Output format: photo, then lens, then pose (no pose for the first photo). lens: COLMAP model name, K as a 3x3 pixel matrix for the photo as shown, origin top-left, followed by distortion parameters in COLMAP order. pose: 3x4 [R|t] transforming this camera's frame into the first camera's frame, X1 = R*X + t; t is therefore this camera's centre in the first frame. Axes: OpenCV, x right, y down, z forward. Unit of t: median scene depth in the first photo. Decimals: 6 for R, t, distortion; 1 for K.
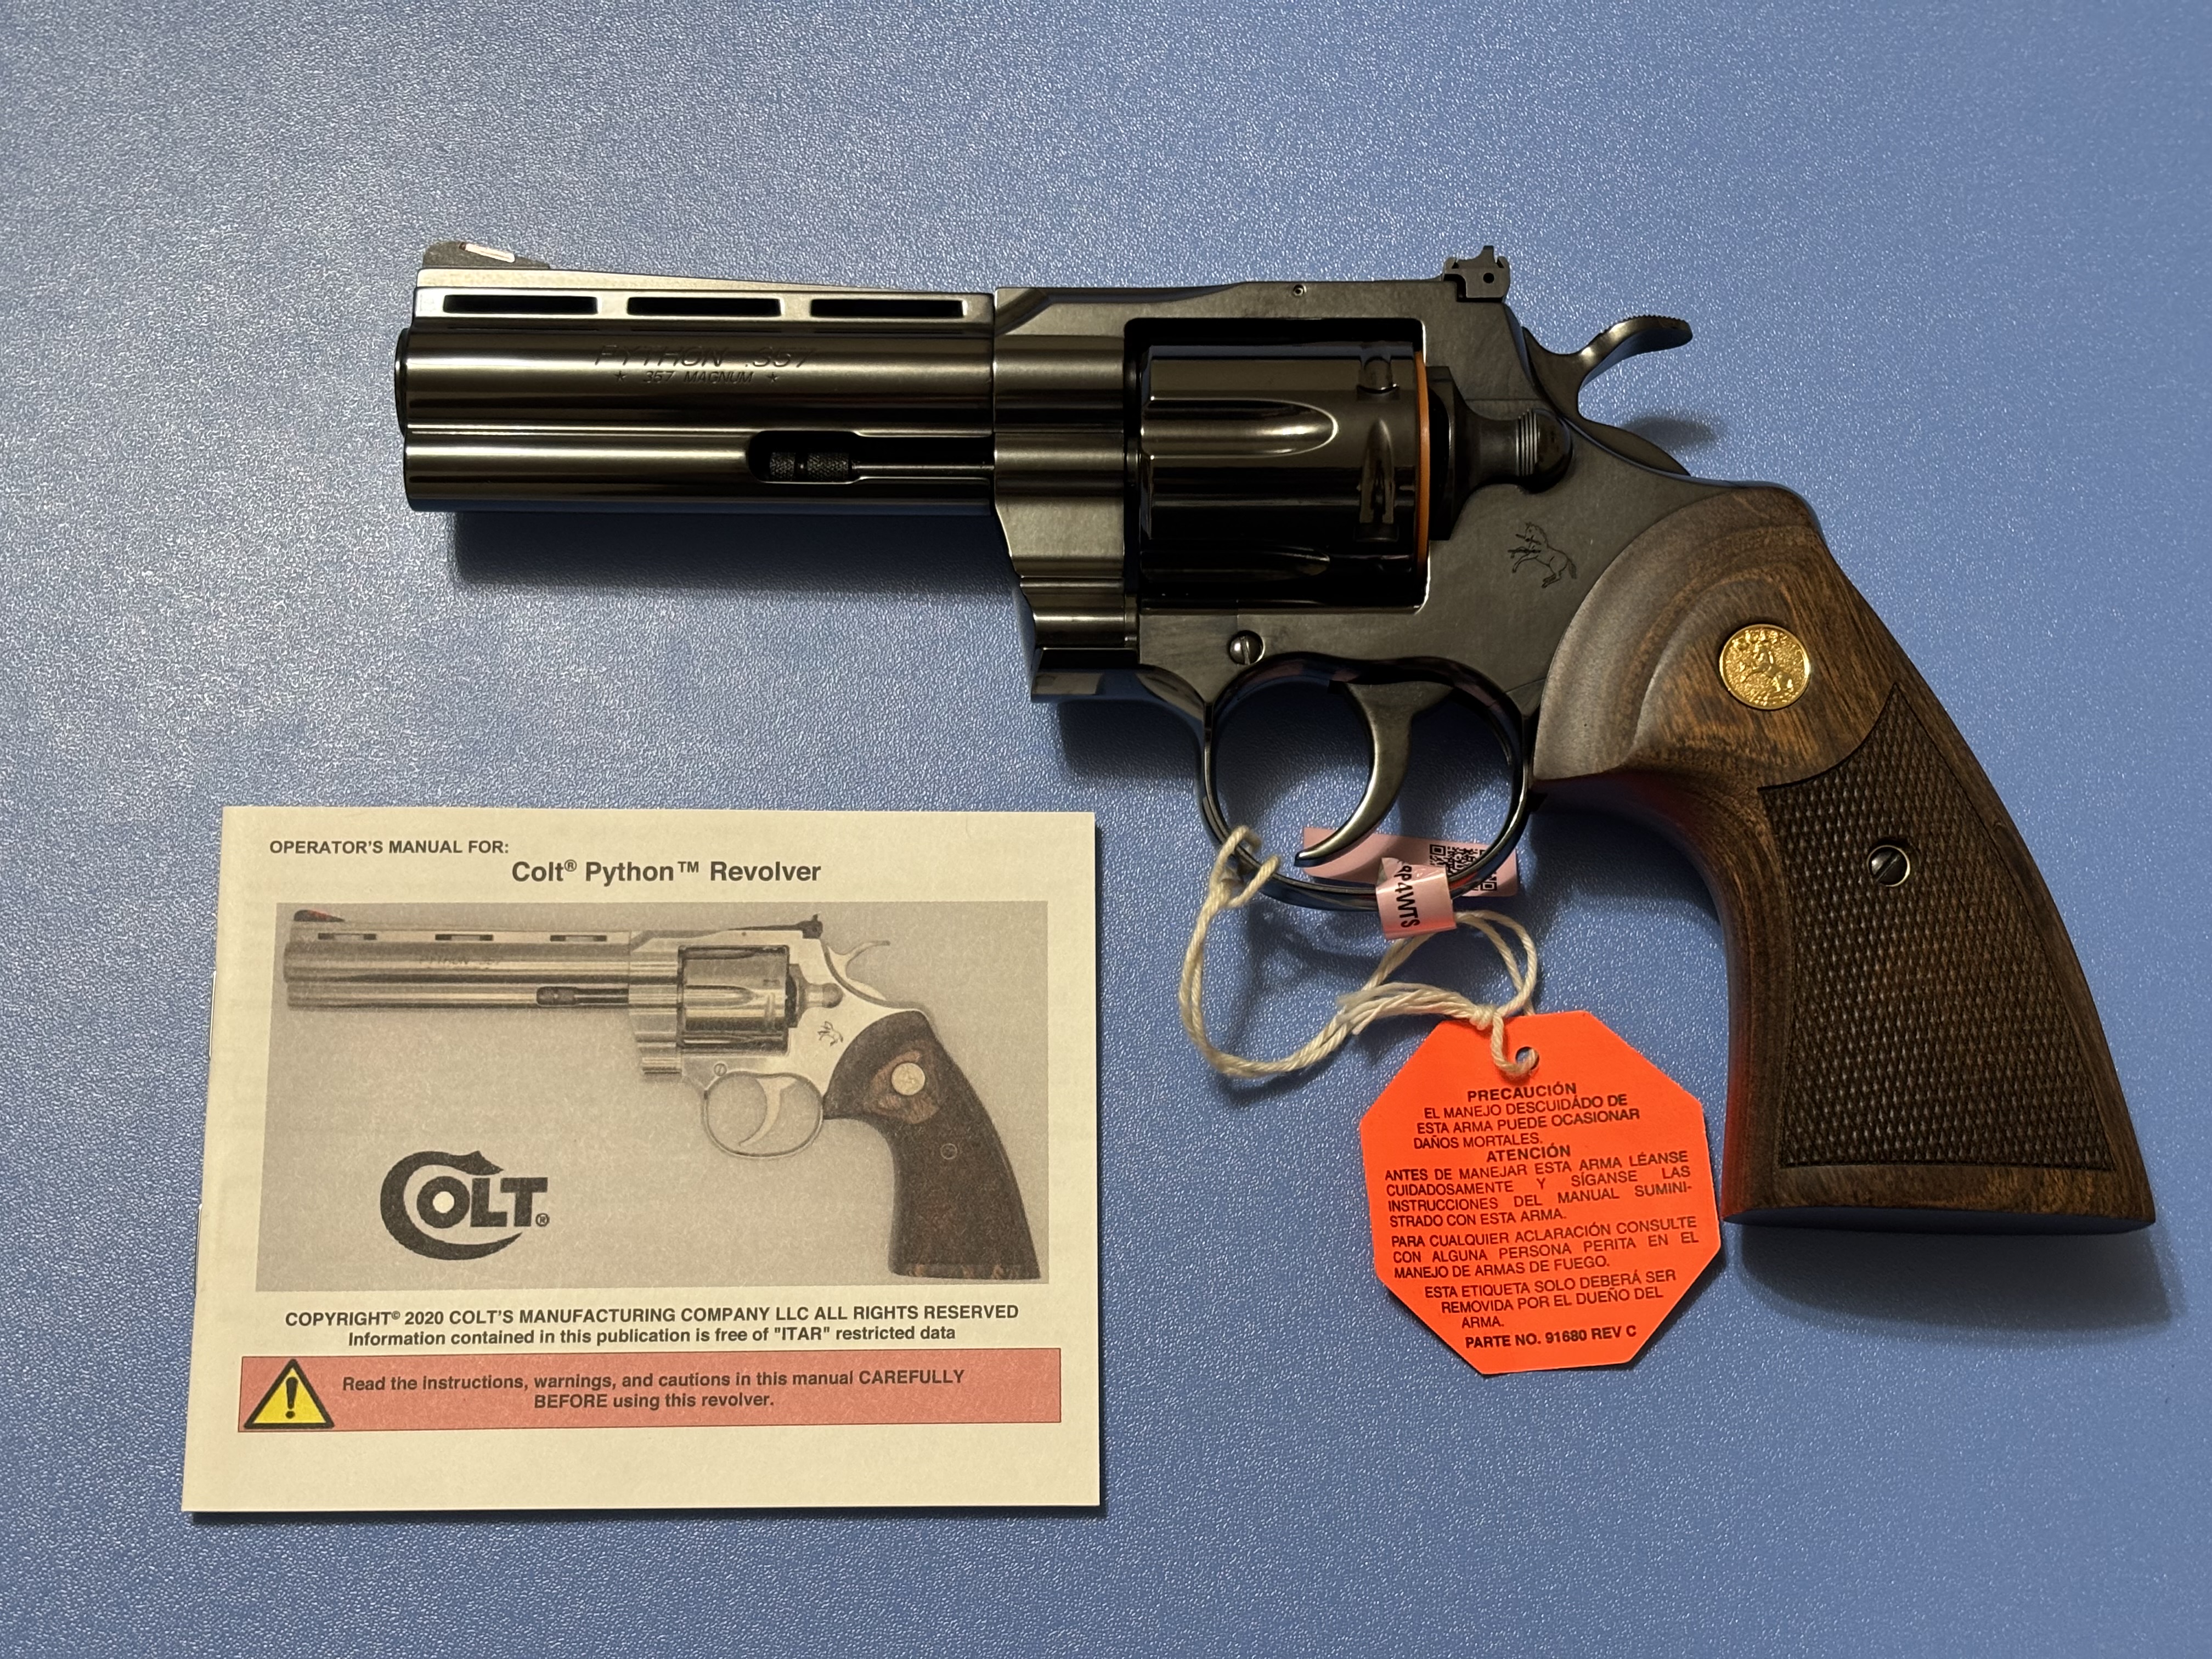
lens RADIAL K [[3380.7, 0, 1113.3], [0, 3380.7, 862.3], [0, 0, 1]] dist [0.091037, 0.000000]
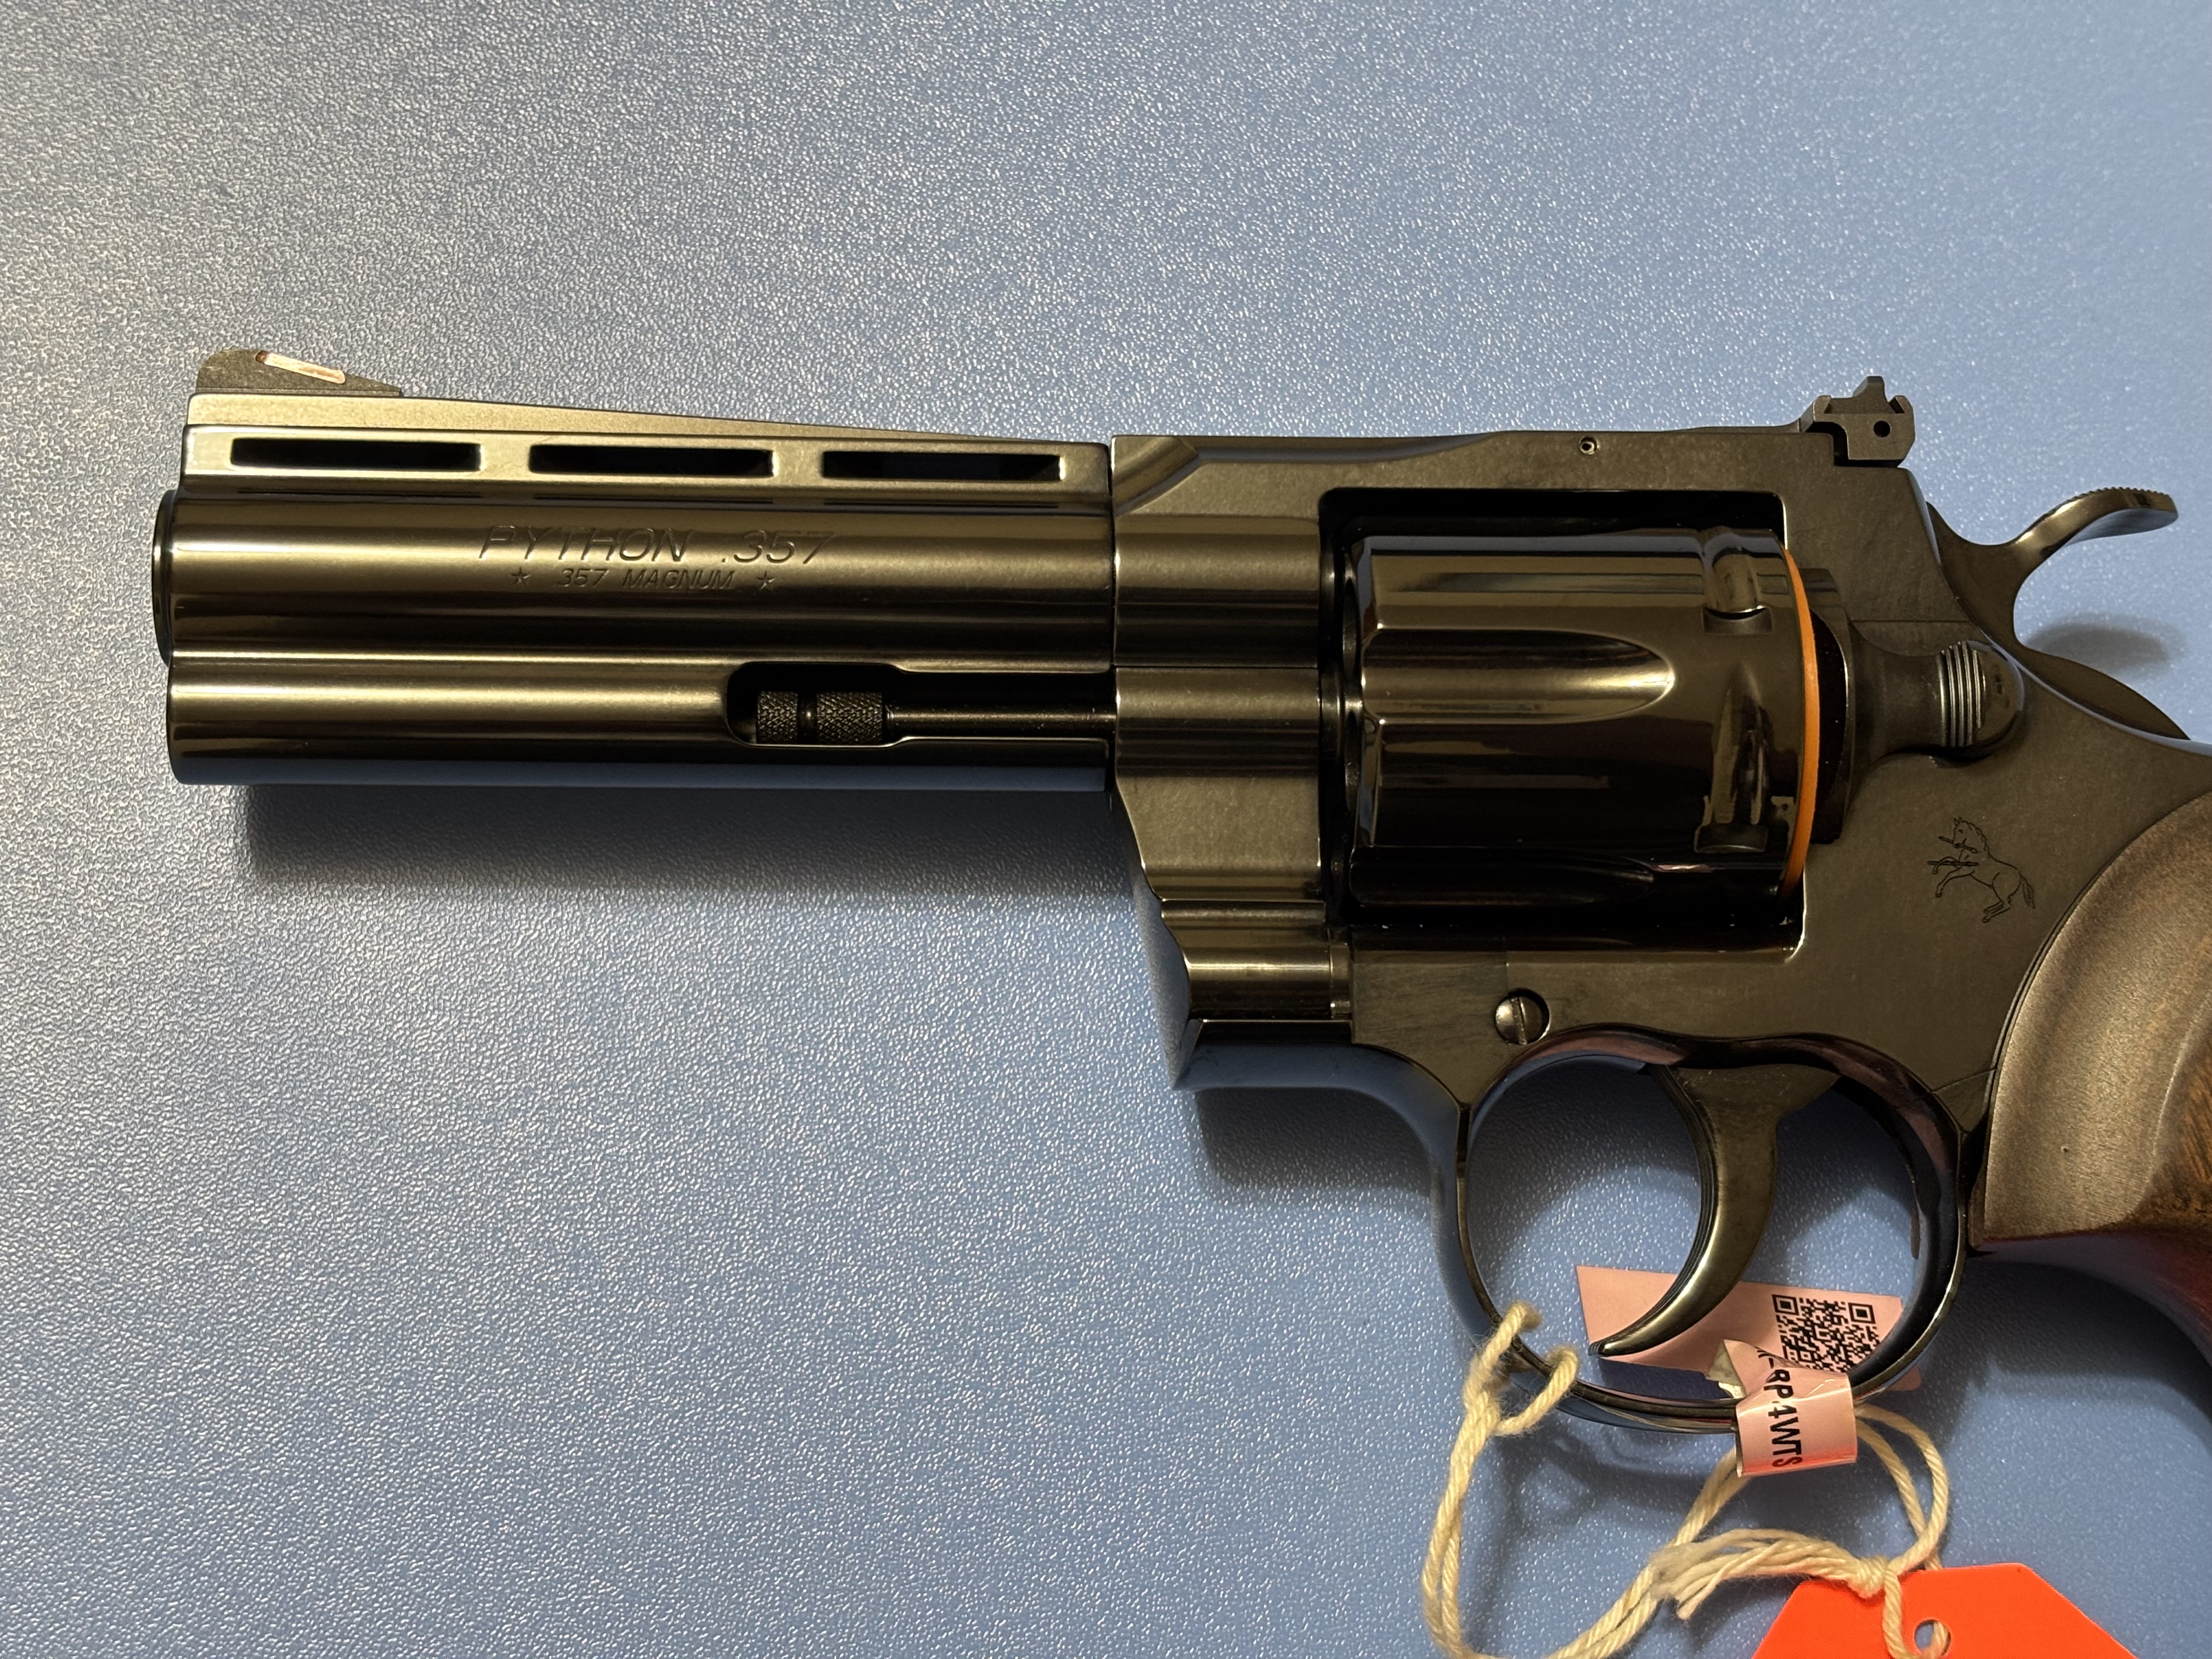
lens RADIAL K [[3380.7, 0, 1078.2], [0, 3380.7, 835.6], [0, 0, 1]] dist [0.091037, 0.000000]
pose [[0.997609, 0.002444, 0.069073, -0.085277], [-0.003638, 0.999846, 0.017172, -0.105447], [-0.069020, -0.017382, 0.997464, 0.365514]]
